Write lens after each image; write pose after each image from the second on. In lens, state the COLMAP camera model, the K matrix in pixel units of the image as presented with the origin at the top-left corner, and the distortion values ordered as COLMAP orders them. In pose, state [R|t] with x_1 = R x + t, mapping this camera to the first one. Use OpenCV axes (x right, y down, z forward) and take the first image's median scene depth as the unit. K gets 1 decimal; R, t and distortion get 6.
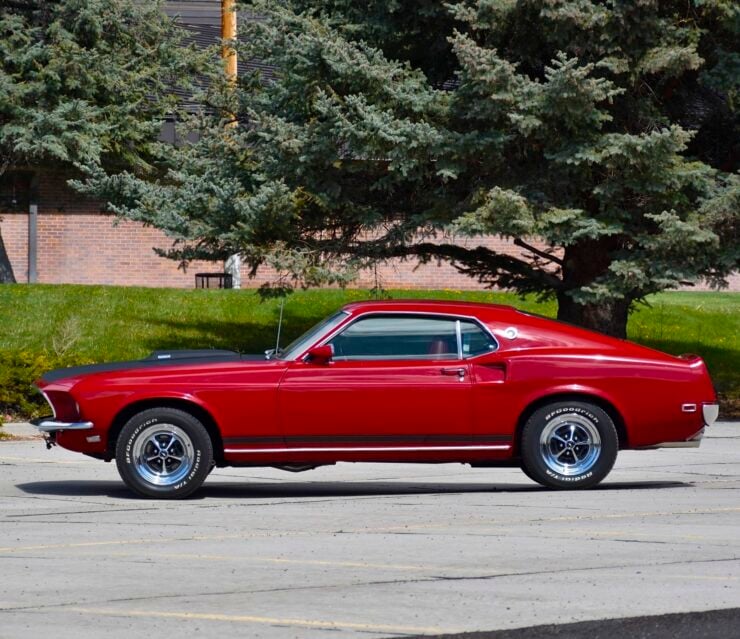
lens RADIAL K [[3892.1, 0, 370.0], [0, 3892.1, 319.5], [0, 0, 1]] dist [-0.093335, 17.950182]
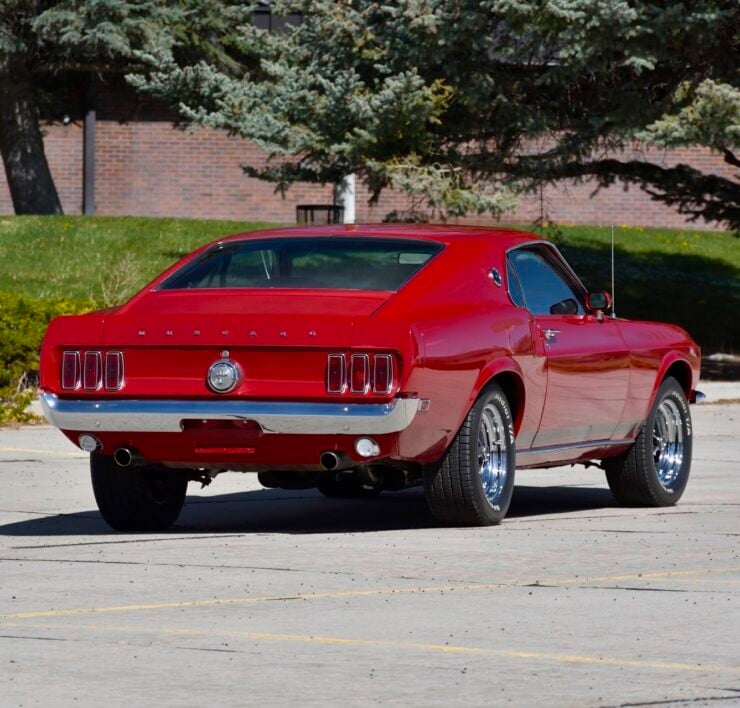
lens RADIAL K [[4627.0, 0, 370.0], [0, 4627.0, 354.0], [0, 0, 1]] dist [0.522542, -25.724146]
pose [[0.999595, 0.003674, -0.028236, -0.005920], [-0.003181, 0.999842, 0.017501, 0.002204], [0.028295, -0.017404, 0.999448, 0.116290]]
